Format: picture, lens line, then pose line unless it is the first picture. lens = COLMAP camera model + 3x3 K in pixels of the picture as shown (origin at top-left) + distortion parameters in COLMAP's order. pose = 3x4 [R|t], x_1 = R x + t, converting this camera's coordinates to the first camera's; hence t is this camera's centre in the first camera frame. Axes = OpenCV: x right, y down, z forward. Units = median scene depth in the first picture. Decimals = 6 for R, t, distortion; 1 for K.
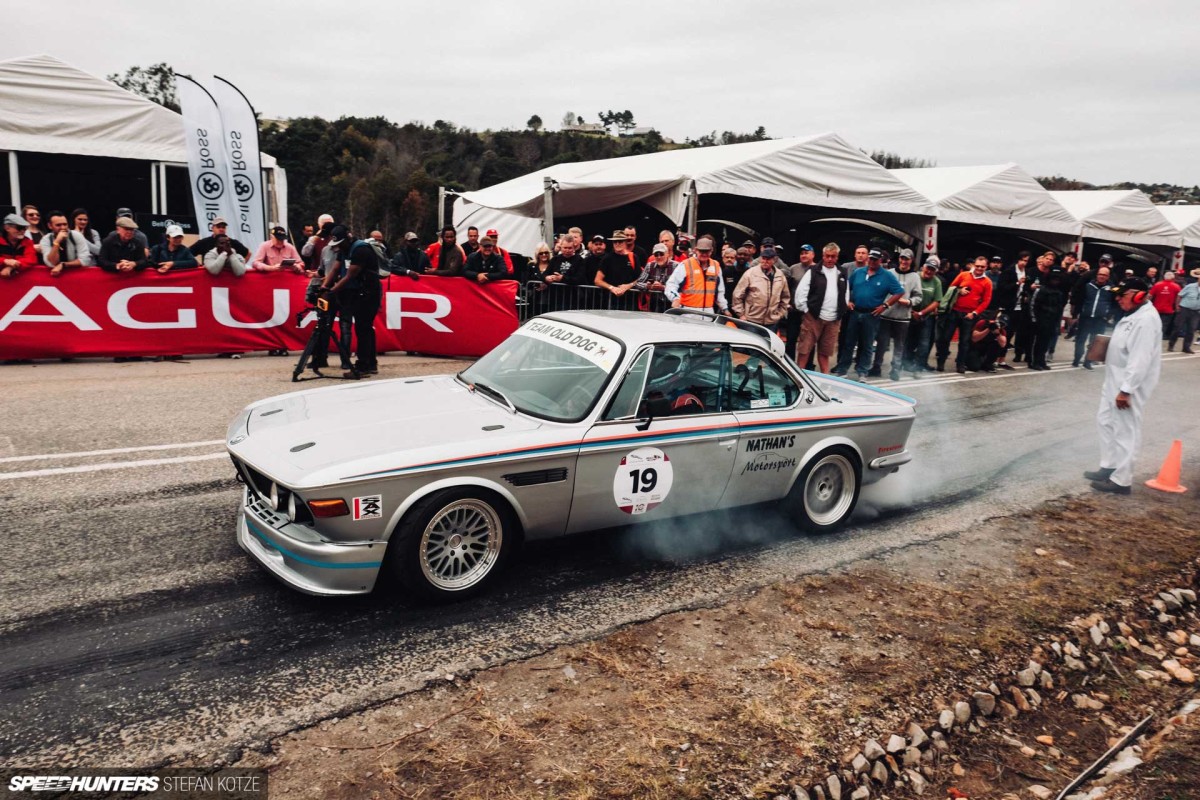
lens RADIAL K [[850.4, 0, 600.0], [0, 850.4, 400.0], [0, 0, 1]] dist [-0.016136, 0.006687]
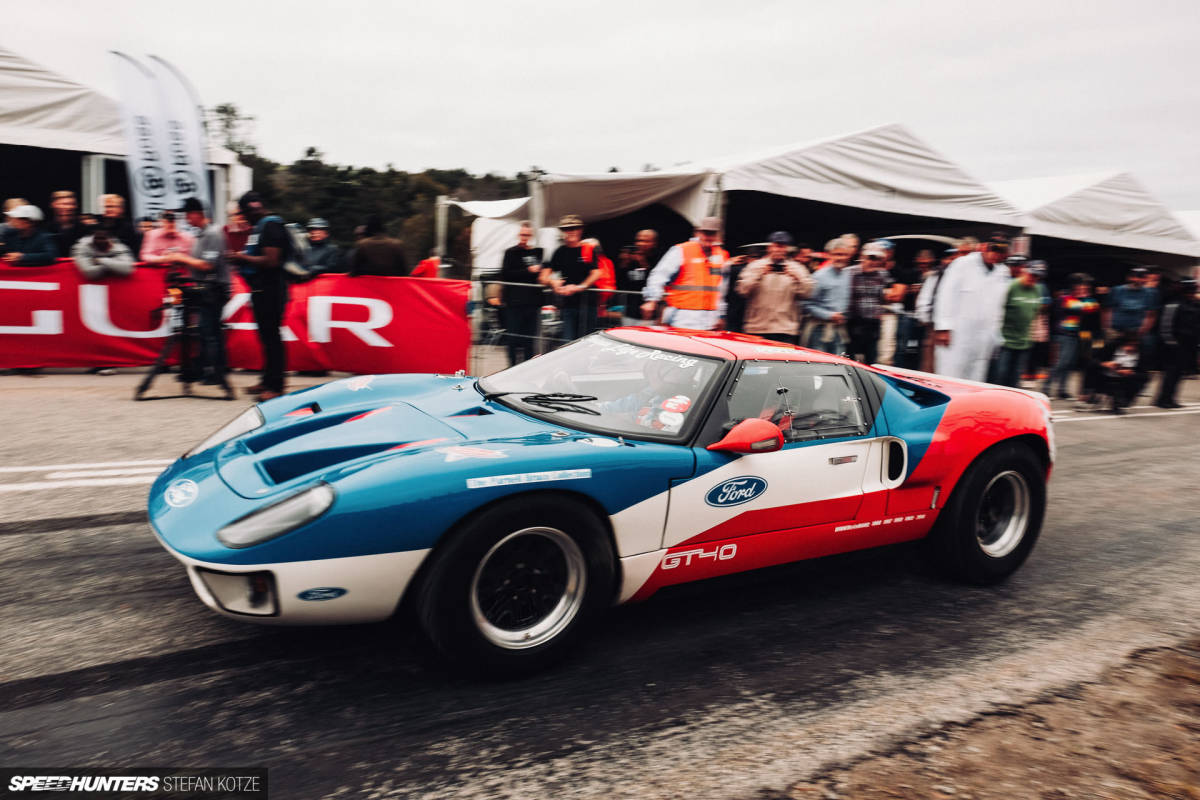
lens RADIAL K [[850.4, 0, 600.0], [0, 850.4, 400.0], [0, 0, 1]] dist [-0.016136, 0.006687]
pose [[0.996067, 0.015134, -0.087305, 0.076897], [-0.019980, 0.998292, -0.054899, 0.007489], [0.086325, 0.056427, 0.994668, 0.201721]]
